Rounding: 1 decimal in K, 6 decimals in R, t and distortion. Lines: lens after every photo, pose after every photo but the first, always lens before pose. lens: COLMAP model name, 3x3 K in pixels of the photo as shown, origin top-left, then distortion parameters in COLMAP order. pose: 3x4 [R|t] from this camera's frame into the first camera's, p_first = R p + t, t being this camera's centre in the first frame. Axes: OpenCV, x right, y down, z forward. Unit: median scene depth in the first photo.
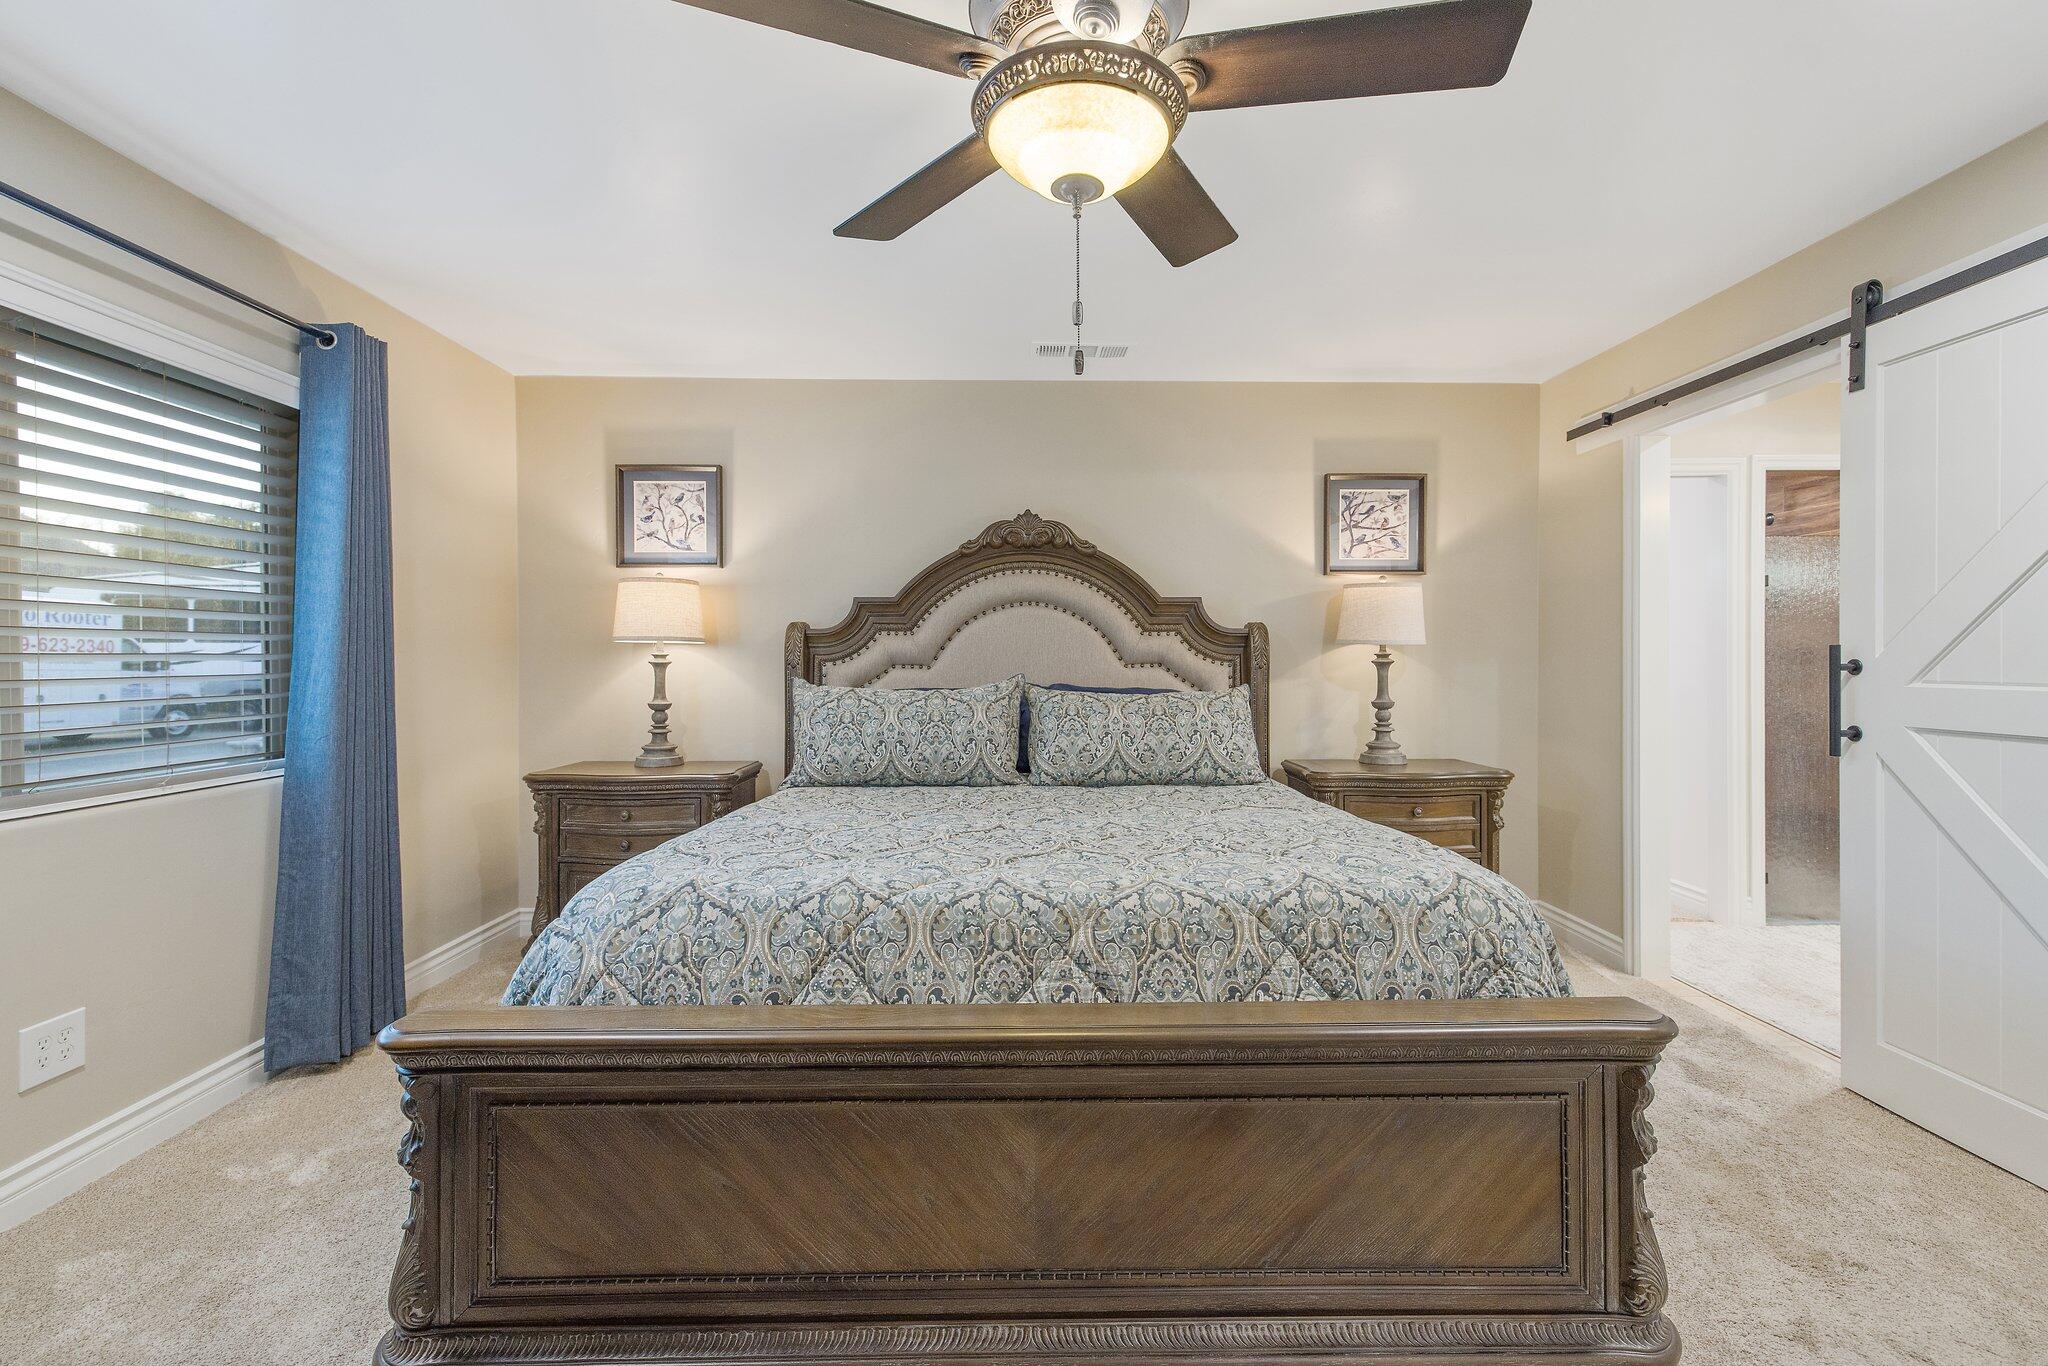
lens RADIAL K [[877.9, 0, 1022.0], [0, 877.9, 666.5], [0, 0, 1]] dist [0.004054, 0.000339]
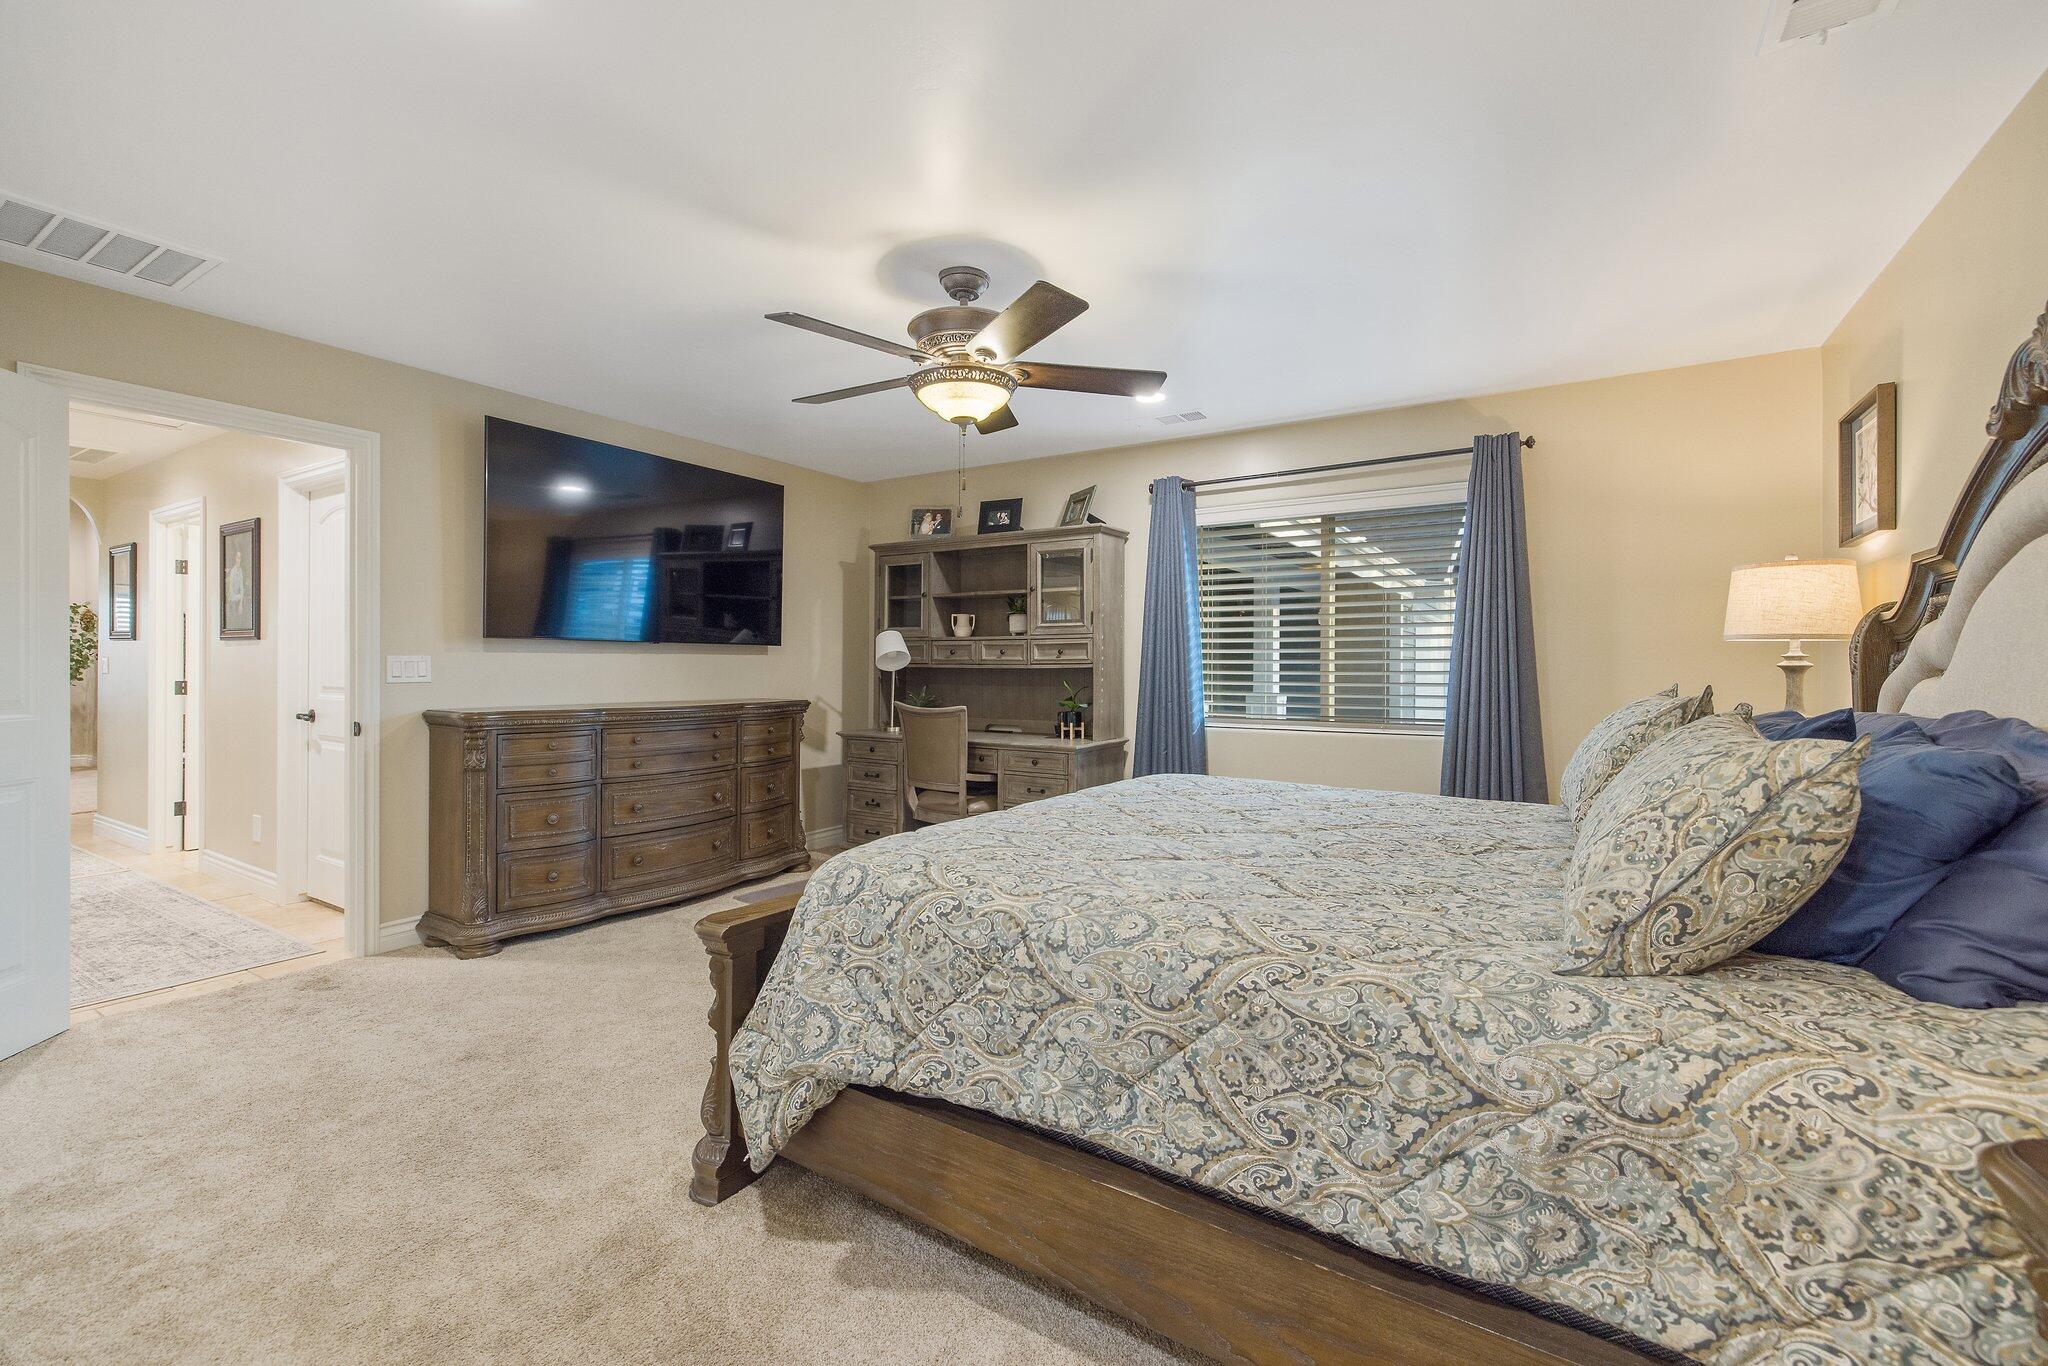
lens RADIAL K [[855.1, 0, 1030.0], [0, 855.1, 667.0], [0, 0, 1]] dist [-0.002051, 0.000435]
pose [[-0.546135, -0.000602, -0.837697, 0.614631], [-0.008742, 0.999949, 0.004981, -0.000793], [0.837652, 0.010043, -0.546112, 0.845620]]
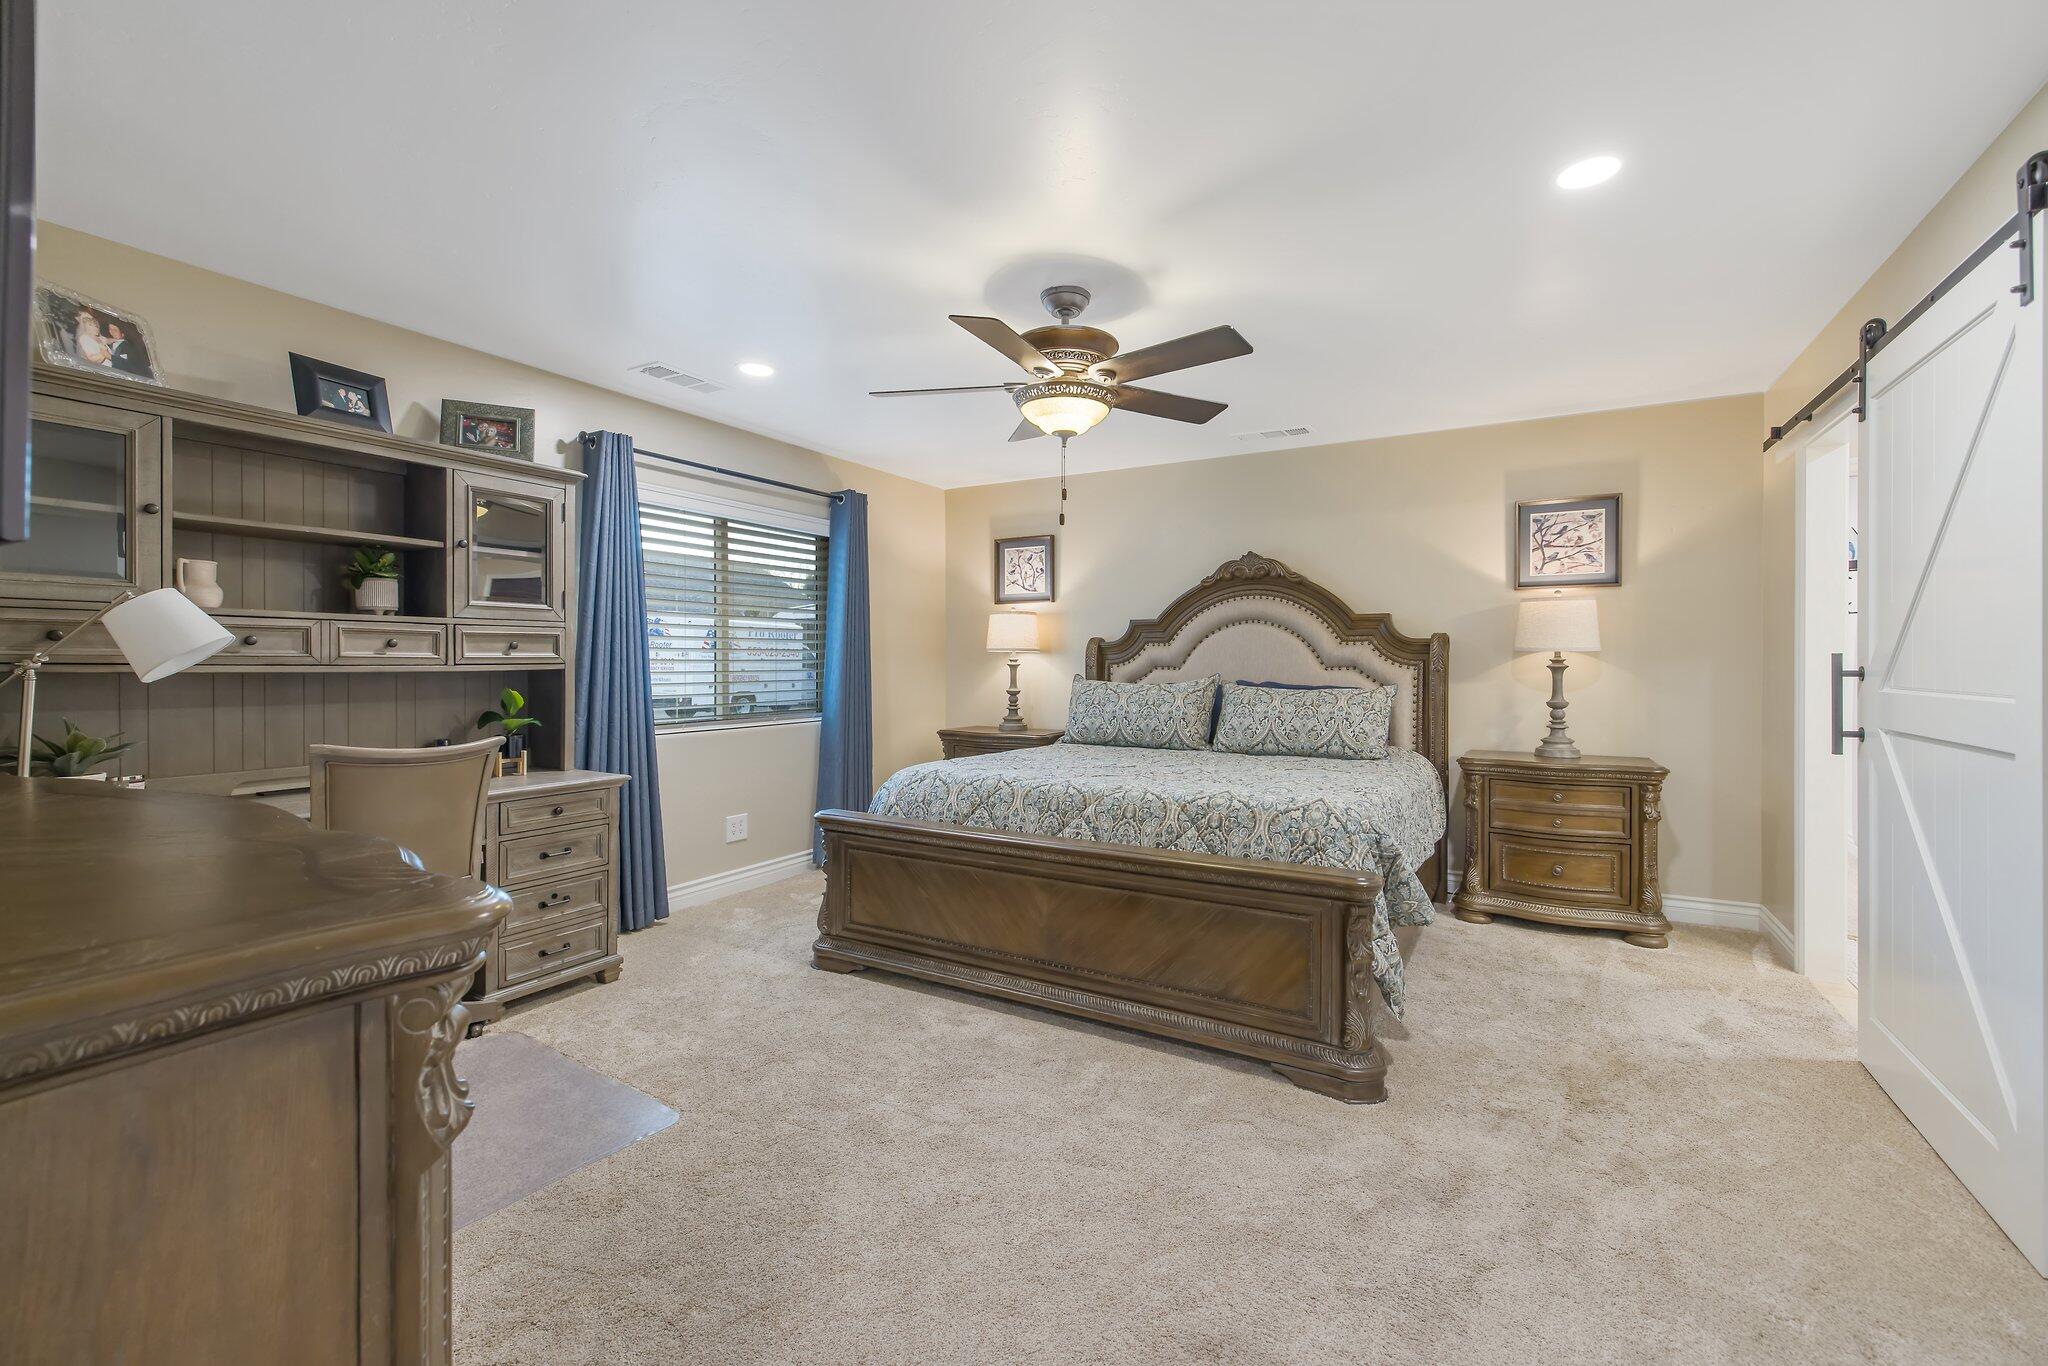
lens RADIAL K [[855.1, 0, 1030.0], [0, 855.1, 667.0], [0, 0, 1]] dist [-0.002051, 0.000435]
pose [[0.853521, 0.005900, -0.521025, 0.401163], [-0.006756, 0.999977, 0.000257, -0.000496], [0.521014, 0.003301, 0.853542, -0.286031]]
